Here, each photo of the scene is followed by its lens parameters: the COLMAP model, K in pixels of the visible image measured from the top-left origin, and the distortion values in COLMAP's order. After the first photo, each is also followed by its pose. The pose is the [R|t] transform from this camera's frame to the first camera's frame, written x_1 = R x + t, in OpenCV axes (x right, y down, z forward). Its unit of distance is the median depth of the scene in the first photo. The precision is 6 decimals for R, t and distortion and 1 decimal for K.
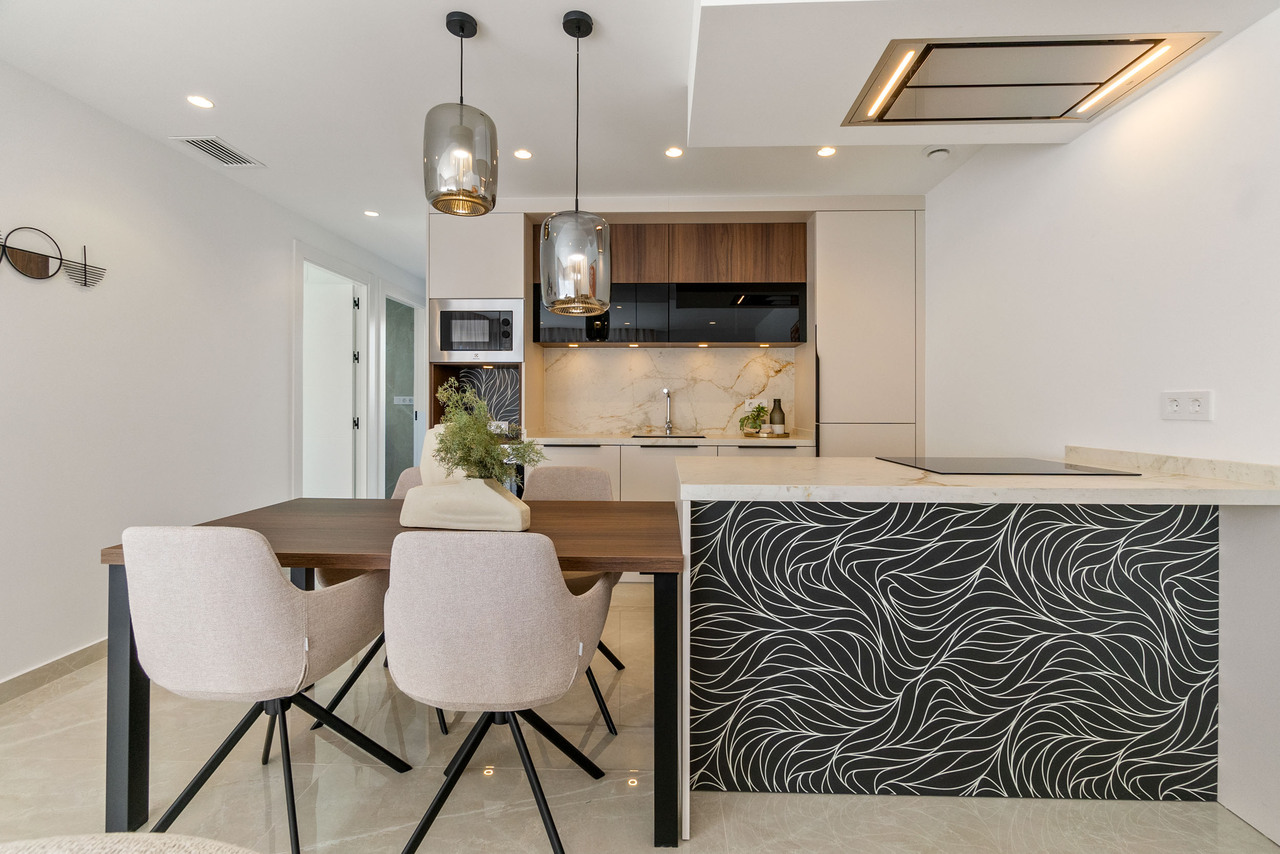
lens RADIAL K [[552.0, 0, 641.6], [0, 552.0, 411.1], [0, 0, 1]] dist [-0.005163, 0.000655]
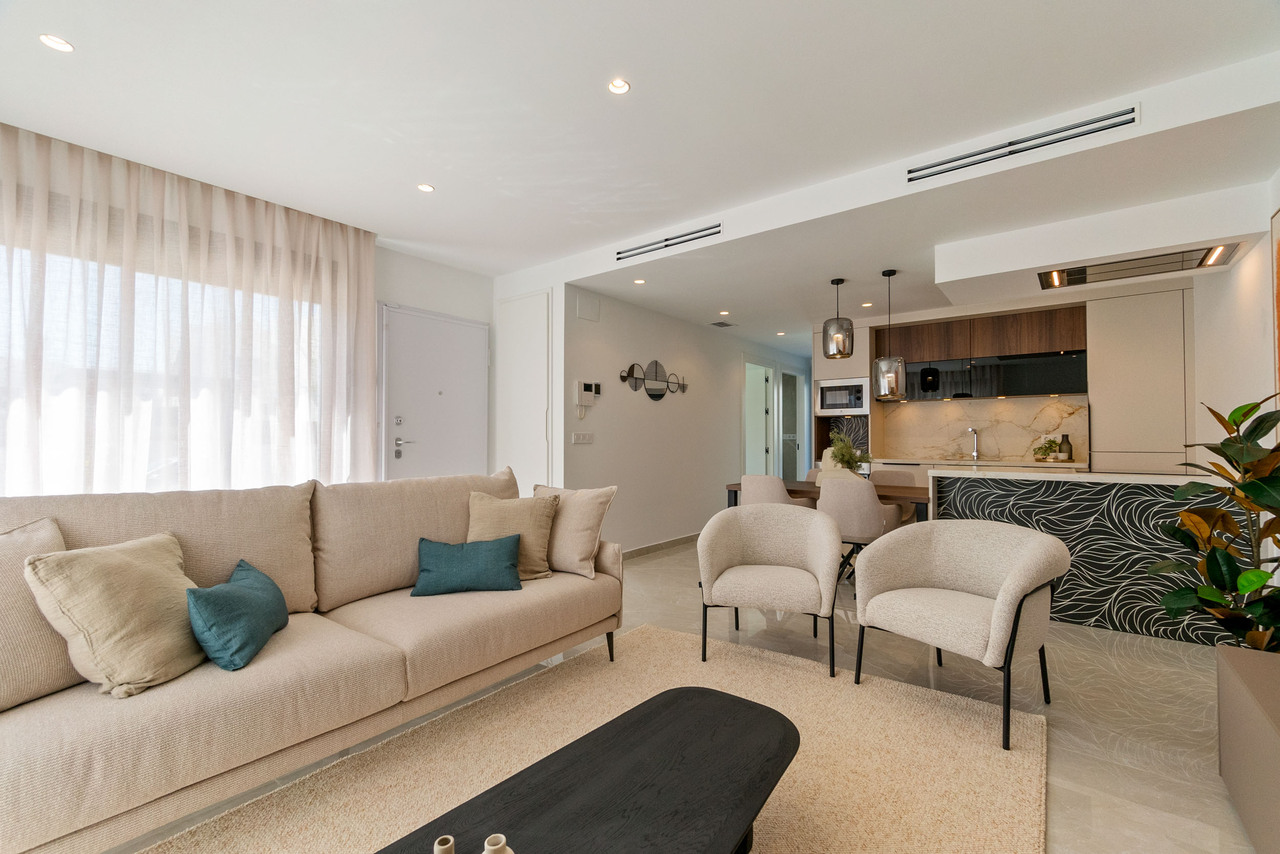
lens RADIAL K [[552.0, 0, 644.3], [0, 552.0, 433.3], [0, 0, 1]] dist [-0.005163, 0.000655]
pose [[0.815734, -0.010195, -0.578337, 0.345062], [-0.003134, 0.999752, -0.022044, 0.016280], [0.578418, 0.019795, 0.815500, -1.344487]]
